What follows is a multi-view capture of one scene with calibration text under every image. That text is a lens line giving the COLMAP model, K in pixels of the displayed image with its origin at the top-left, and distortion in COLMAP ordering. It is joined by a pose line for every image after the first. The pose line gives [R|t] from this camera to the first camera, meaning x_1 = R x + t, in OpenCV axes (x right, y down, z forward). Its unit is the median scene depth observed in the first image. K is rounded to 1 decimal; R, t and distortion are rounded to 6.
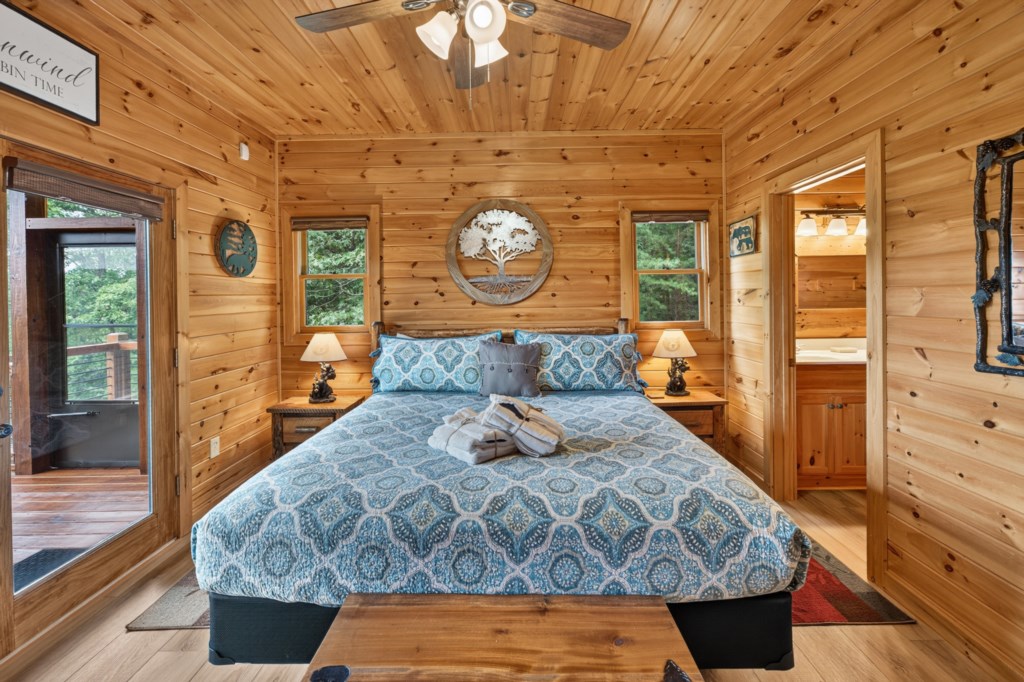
lens RADIAL K [[420.3, 0, 520.8], [0, 420.3, 297.5], [0, 0, 1]] dist [-0.007323, 0.004619]
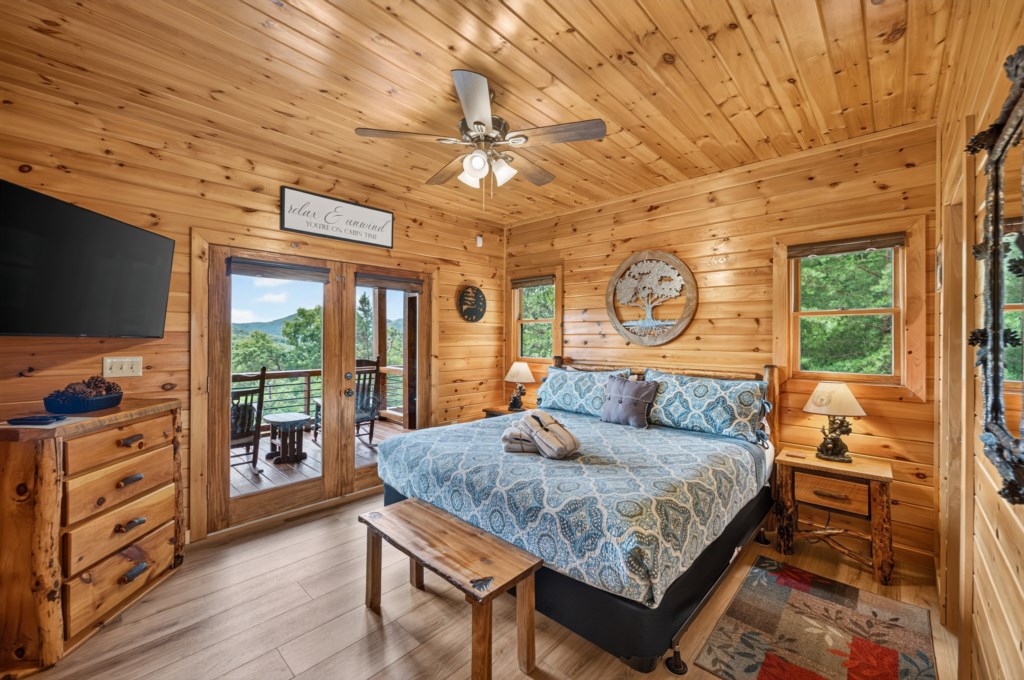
lens RADIAL K [[420.3, 0, 539.0], [0, 420.3, 331.3], [0, 0, 1]] dist [-0.007323, 0.004619]
pose [[0.754064, 0.009018, -0.656739, 0.517383], [-0.016881, 0.999842, -0.005654, -0.010996], [0.656584, 0.015350, 0.754097, -0.022587]]
